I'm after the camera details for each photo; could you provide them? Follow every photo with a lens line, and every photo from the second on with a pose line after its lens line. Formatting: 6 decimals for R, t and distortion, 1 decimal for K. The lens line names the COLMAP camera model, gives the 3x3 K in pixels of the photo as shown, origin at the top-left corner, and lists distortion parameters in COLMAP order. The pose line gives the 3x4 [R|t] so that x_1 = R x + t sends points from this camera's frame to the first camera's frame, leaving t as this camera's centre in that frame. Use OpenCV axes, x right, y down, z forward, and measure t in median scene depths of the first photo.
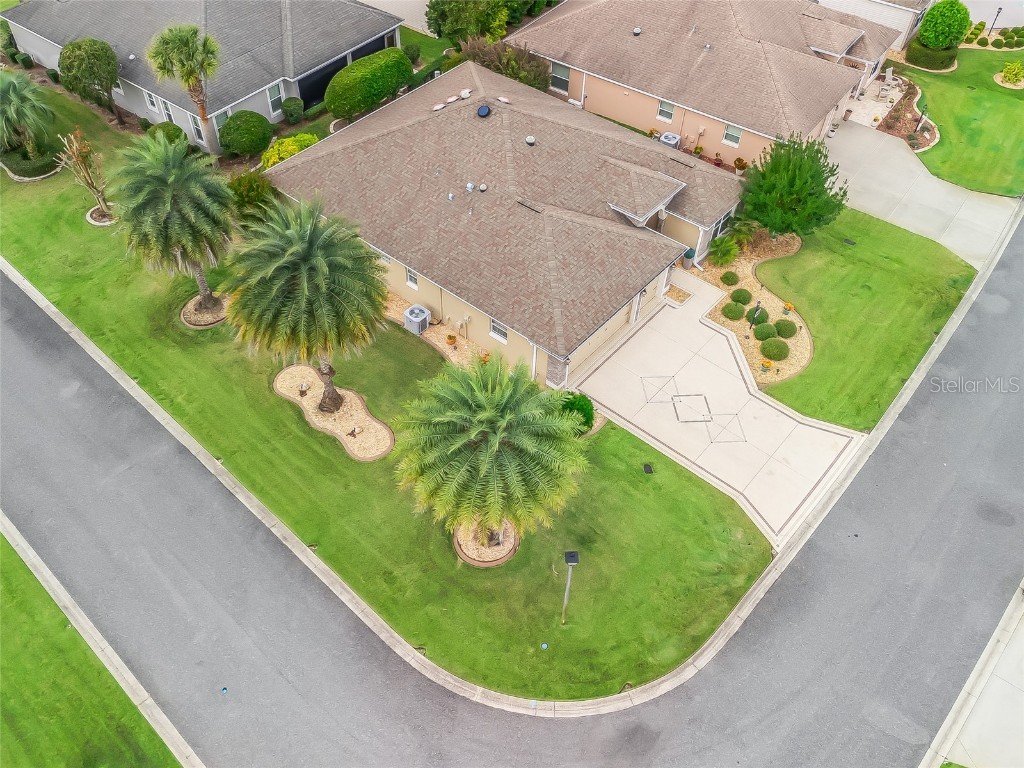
lens RADIAL K [[738.9, 0, 505.1], [0, 738.9, 390.2], [0, 0, 1]] dist [0.060733, -0.038904]
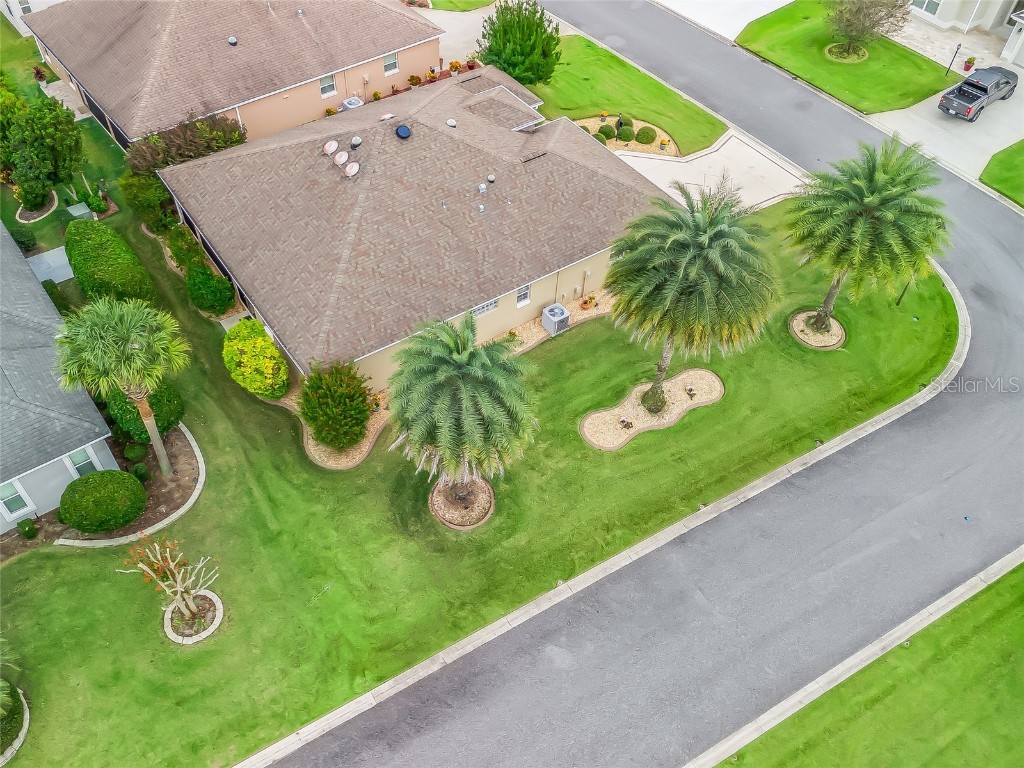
lens RADIAL K [[738.9, 0, 505.1], [0, 738.9, 390.2], [0, 0, 1]] dist [0.060733, -0.038904]
pose [[0.326125, -0.757852, 0.565069, -0.763957], [0.735931, 0.578715, 0.351417, -0.434110], [-0.593336, 0.301247, 0.746460, 0.354648]]
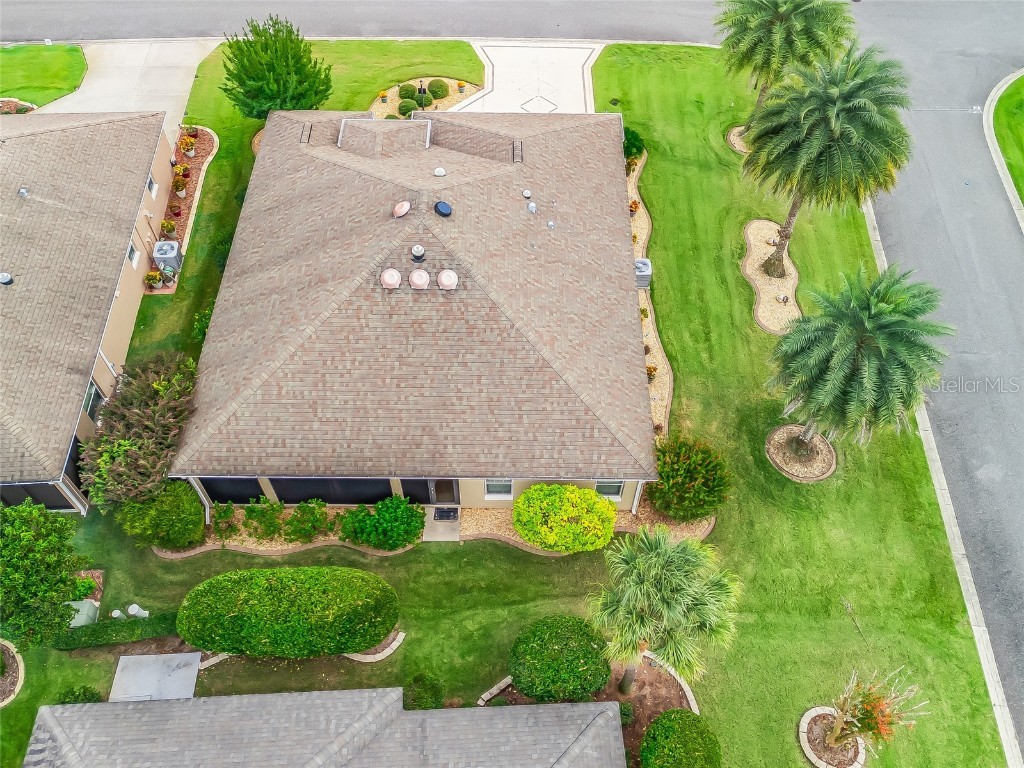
lens RADIAL K [[734.3, 0, 511.9], [0, 734.3, 369.5], [0, 0, 1]] dist [0.061784, -0.042143]
pose [[-0.557622, -0.703699, 0.440301, -0.535284], [0.643776, -0.031760, 0.764555, -0.910356], [-0.524032, 0.709788, 0.470735, 0.734871]]
